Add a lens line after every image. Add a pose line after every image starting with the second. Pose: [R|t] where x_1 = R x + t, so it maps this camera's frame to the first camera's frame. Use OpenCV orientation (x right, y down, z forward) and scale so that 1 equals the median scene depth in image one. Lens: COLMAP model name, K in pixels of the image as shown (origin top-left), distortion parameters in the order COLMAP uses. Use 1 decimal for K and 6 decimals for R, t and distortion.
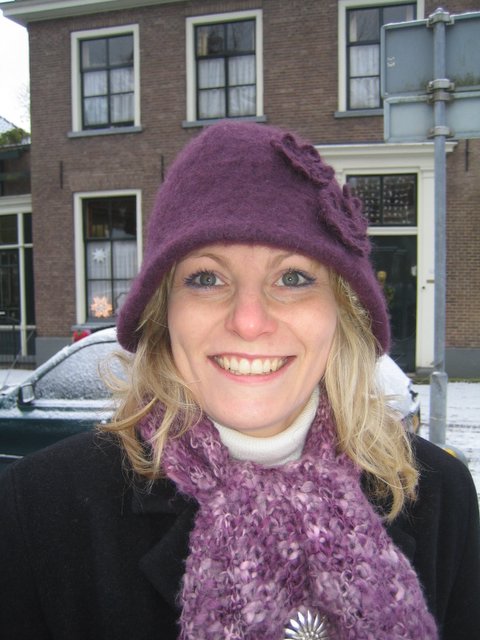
lens RADIAL K [[649.6, 0, 240.0], [0, 649.6, 320.0], [0, 0, 1]] dist [-0.052190, -0.005278]
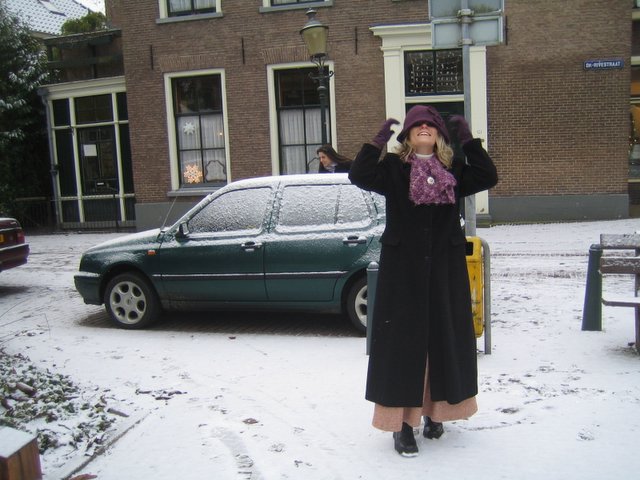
lens RADIAL K [[649.6, 0, 320.0], [0, 649.6, 240.0], [0, 0, 1]] dist [-0.052190, -0.005278]
pose [[0.998592, -0.040109, 0.034719, -0.035893], [0.037368, 0.996386, 0.076273, 0.017310], [-0.037653, -0.074868, 0.996482, -0.155044]]
